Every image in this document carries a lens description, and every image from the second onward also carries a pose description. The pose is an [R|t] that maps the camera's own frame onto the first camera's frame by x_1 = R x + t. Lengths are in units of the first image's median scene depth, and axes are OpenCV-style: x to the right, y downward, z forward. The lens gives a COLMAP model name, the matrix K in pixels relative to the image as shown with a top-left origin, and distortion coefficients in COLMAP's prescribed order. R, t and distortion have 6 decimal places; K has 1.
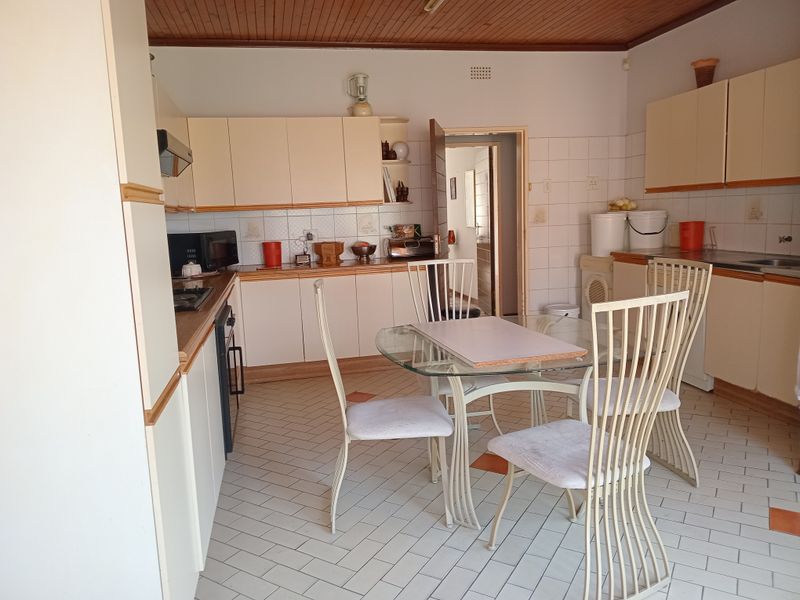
lens RADIAL K [[589.9, 0, 400.0], [0, 589.9, 300.0], [0, 0, 1]] dist [0.077292, -0.109423]
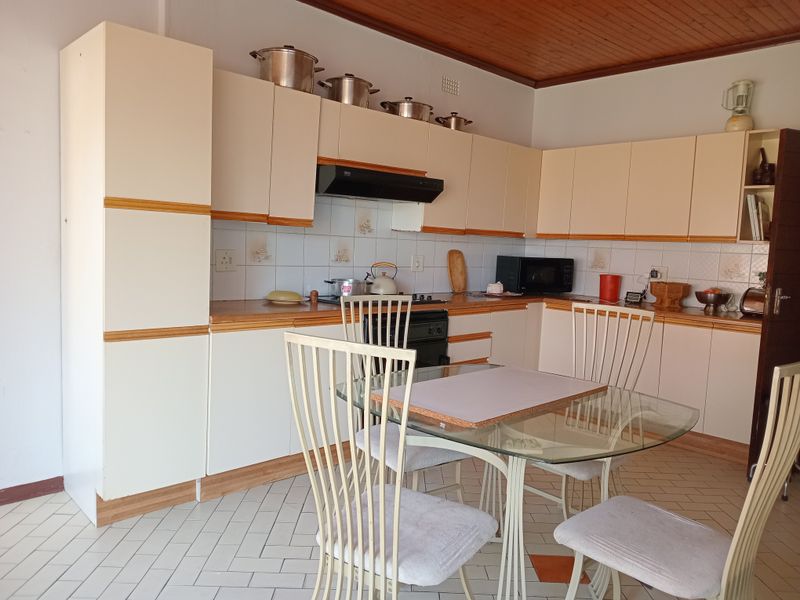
lens RADIAL K [[589.9, 0, 400.0], [0, 589.9, 300.0], [0, 0, 1]] dist [0.077292, -0.109423]
pose [[0.529518, 0.144252, -0.835944, 0.396487], [-0.192058, 0.980234, 0.047493, -0.039920], [0.826271, 0.135401, 0.546756, 0.217144]]
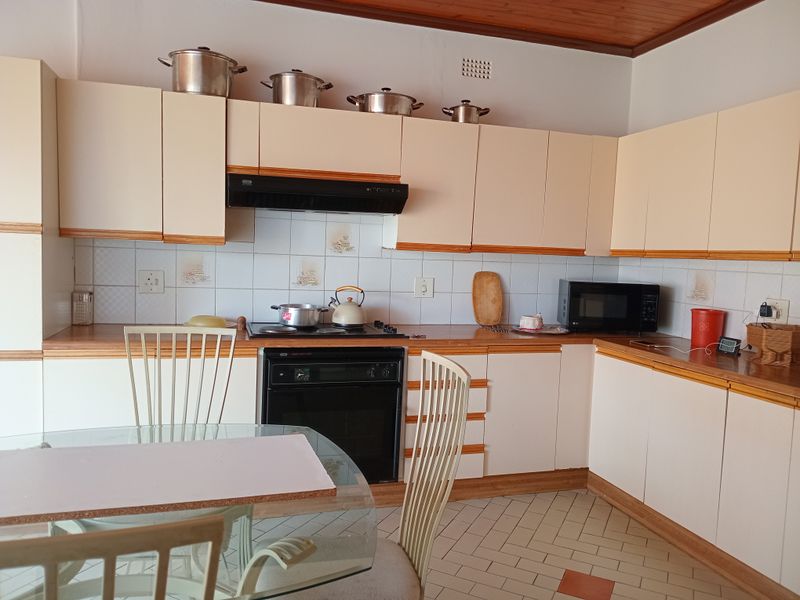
lens RADIAL K [[589.9, 0, 400.0], [0, 589.9, 300.0], [0, 0, 1]] dist [0.077292, -0.109423]
pose [[0.092112, 0.122906, -0.988134, 0.381831], [-0.191310, 0.976050, 0.103570, -0.111104], [0.977198, 0.179500, 0.113419, 0.602139]]
